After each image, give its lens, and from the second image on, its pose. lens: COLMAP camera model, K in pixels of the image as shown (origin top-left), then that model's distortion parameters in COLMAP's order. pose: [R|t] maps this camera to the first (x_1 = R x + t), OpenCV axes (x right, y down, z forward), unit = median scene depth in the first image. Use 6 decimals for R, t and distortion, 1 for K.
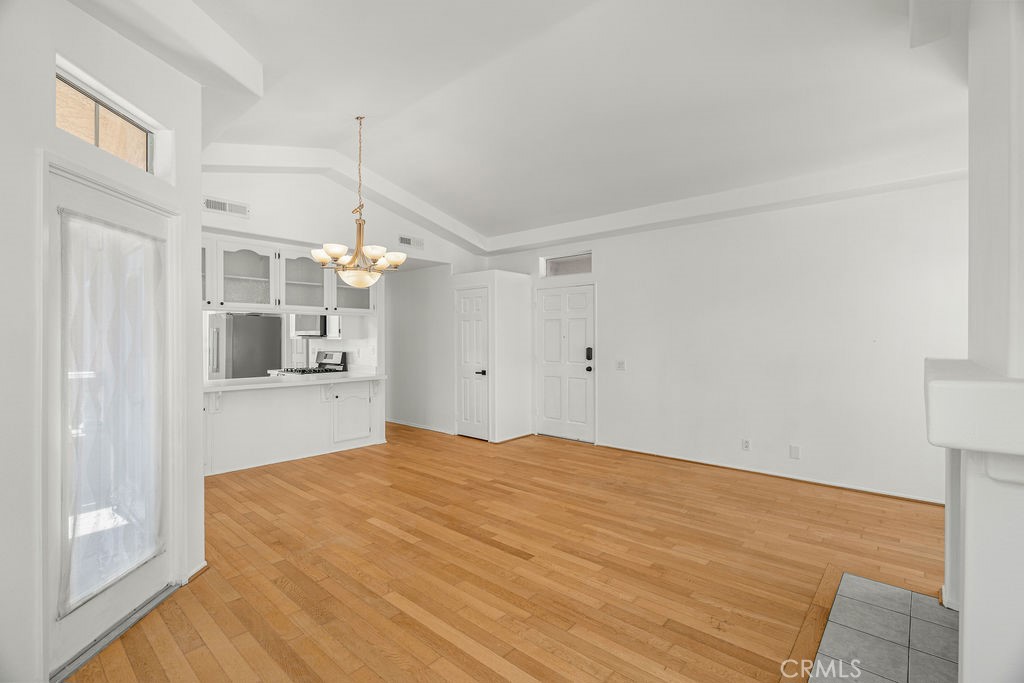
lens RADIAL K [[461.9, 0, 509.8], [0, 461.9, 337.0], [0, 0, 1]] dist [-0.005354, -0.000100]
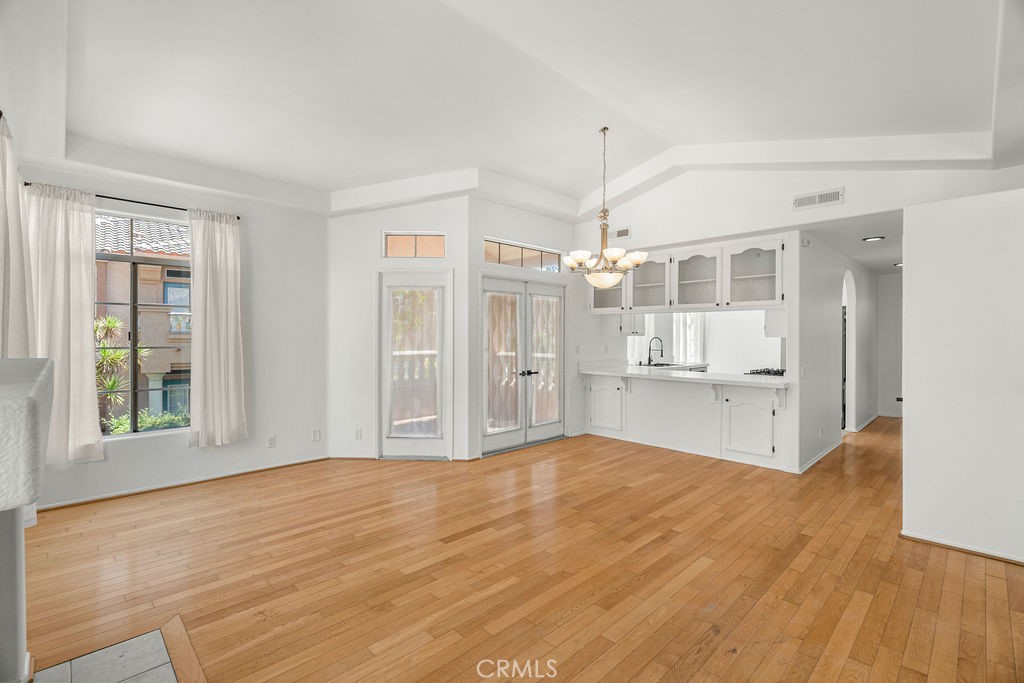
lens RADIAL K [[463.5, 0, 512.0], [0, 463.5, 341.5], [0, 0, 1]] dist [-0.011543, -0.000030]
pose [[-0.067636, 0.012327, -0.997634, 0.789964], [-0.001856, 0.999920, 0.012482, 0.004702], [0.997708, 0.002696, -0.067608, 0.894920]]
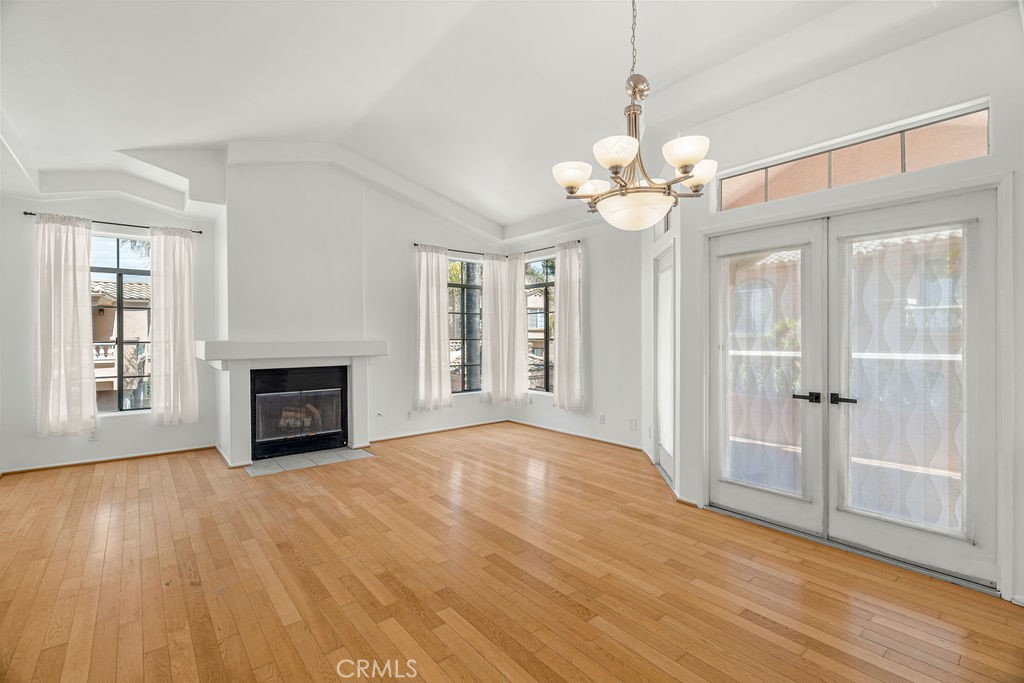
lens RADIAL K [[461.9, 0, 509.8], [0, 461.9, 337.0], [0, 0, 1]] dist [-0.005354, -0.000100]
pose [[-0.987372, 0.003646, 0.158380, -0.273283], [0.003803, 0.999993, 0.000690, 0.022748], [-0.158376, 0.001284, -0.987378, 1.635830]]
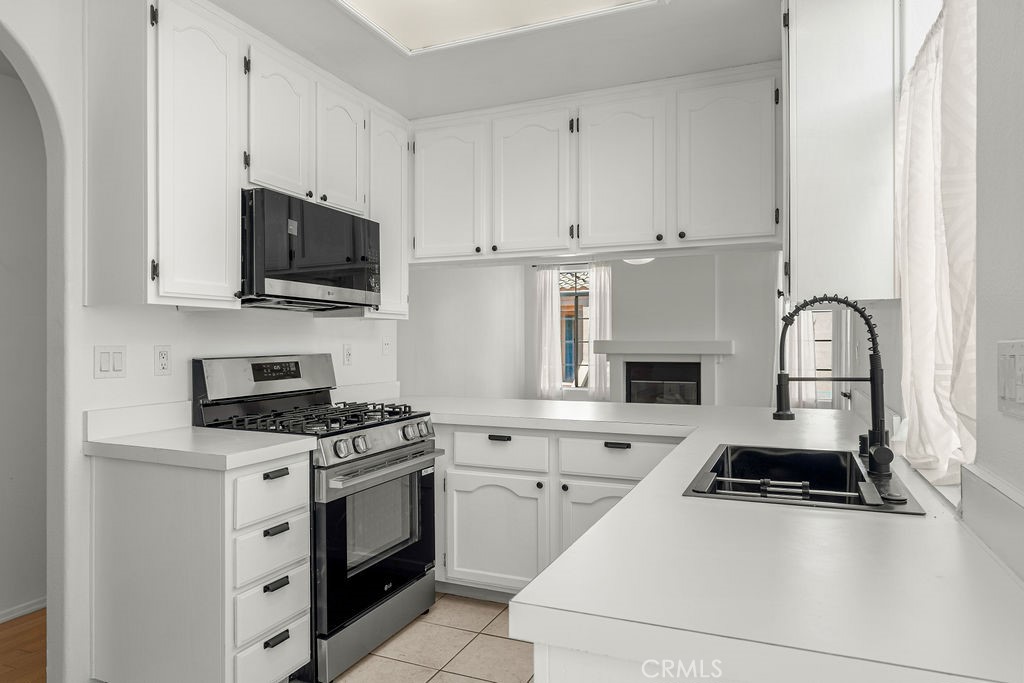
lens RADIAL K [[645.0, 0, 512.0], [0, 645.0, 341.5], [0, 0, 1]] dist [-0.000811, -0.000055]
pose [[-0.319241, 0.002482, 0.947670, -1.429358], [-0.000260, 0.999996, -0.002707, 0.040429], [-0.947674, -0.001110, -0.319239, 1.662060]]
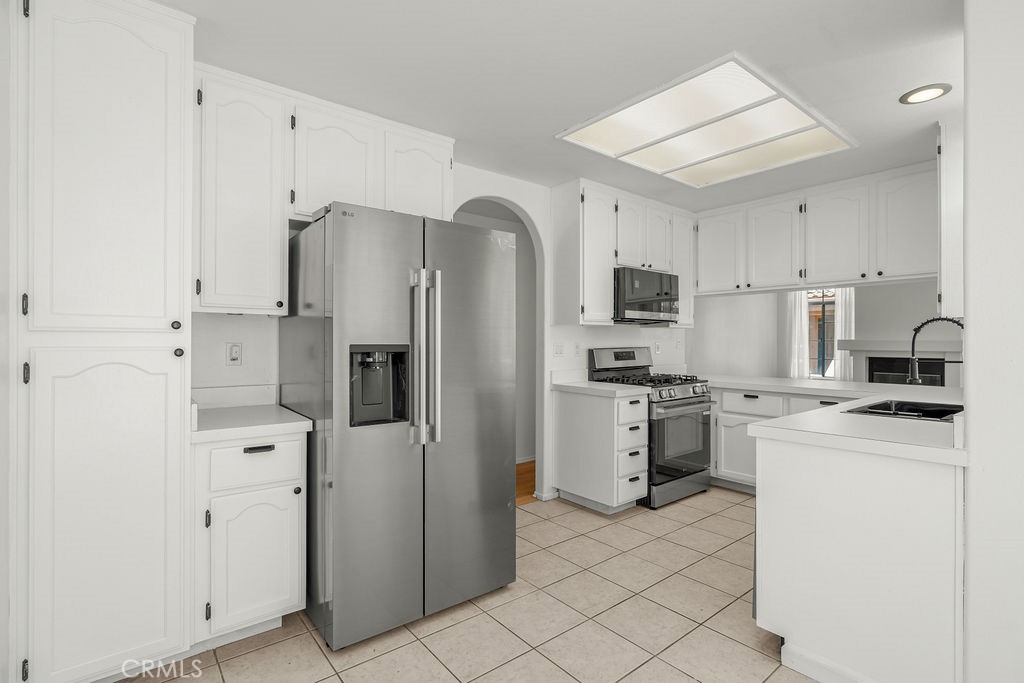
lens RADIAL K [[492.0, 0, 512.0], [0, 492.0, 341.5], [0, 0, 1]] dist [-0.004376, 0.000168]
pose [[0.158419, -0.001020, 0.987372, -1.767241], [-0.003358, 0.999993, 0.001572, 0.039657], [-0.987366, -0.003565, 0.158414, 1.755004]]
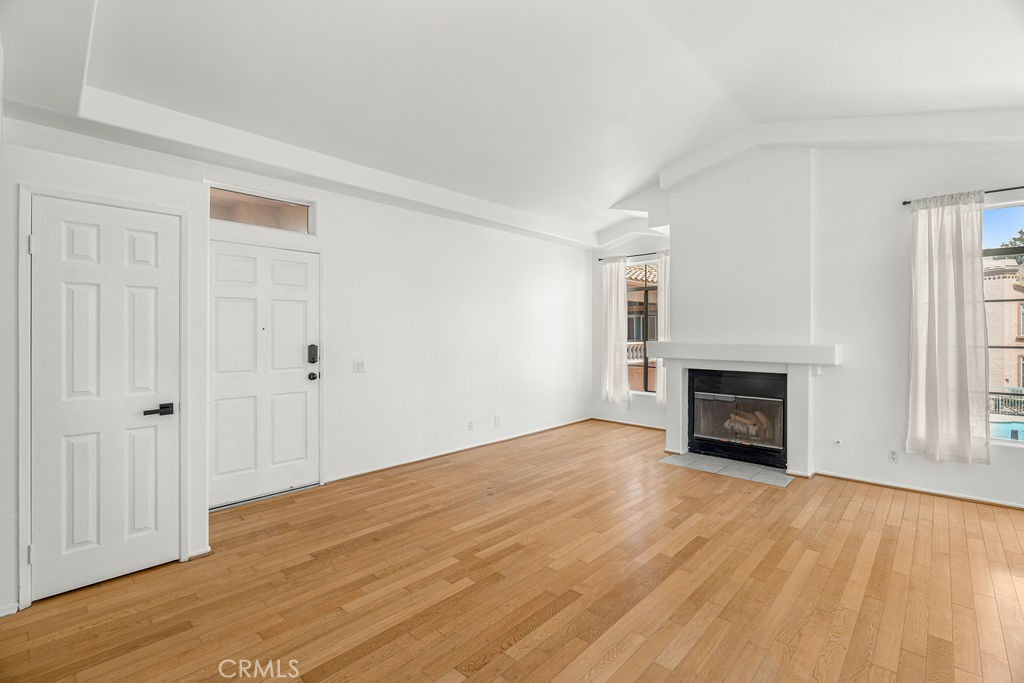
lens RADIAL K [[463.5, 0, 512.0], [0, 463.5, 341.5], [0, 0, 1]] dist [-0.011543, -0.000030]
pose [[0.023571, -0.016844, 0.999580, -0.739956], [-0.003566, 0.999850, 0.016933, 0.008341], [-0.999716, -0.003964, 0.023507, 1.030855]]
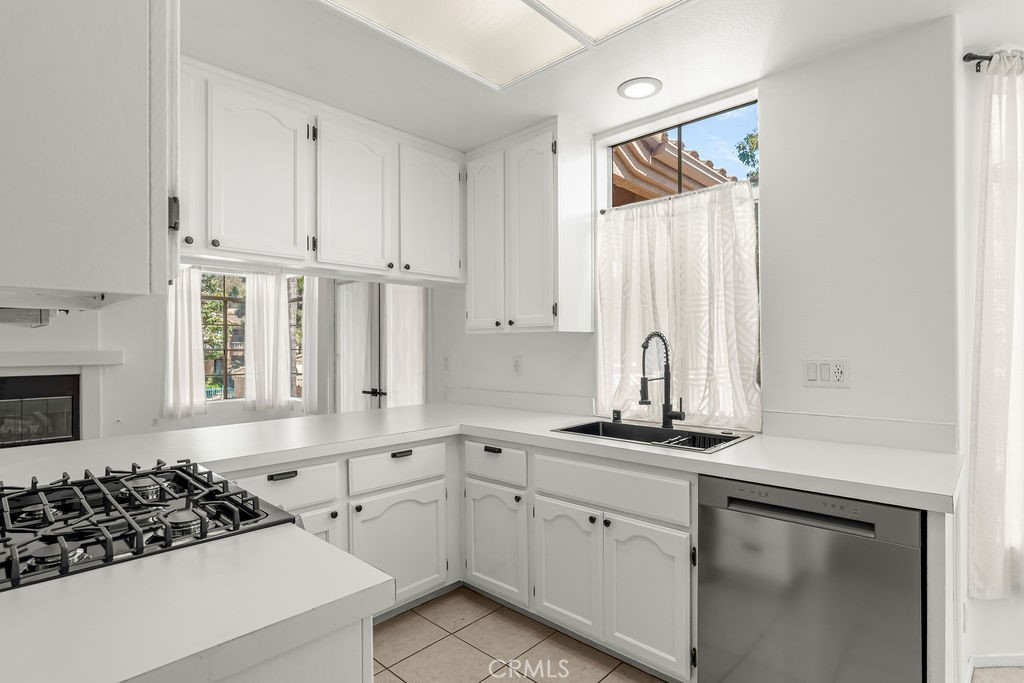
lens RADIAL K [[518.5, 0, 512.0], [0, 518.5, 341.5], [0, 0, 1]] dist [-0.003136, -0.000674]
pose [[-0.999626, 0.004502, 0.026986, -0.964146], [0.004216, 0.999934, -0.010660, 0.026454], [-0.027032, -0.010542, -0.999579, 1.929723]]
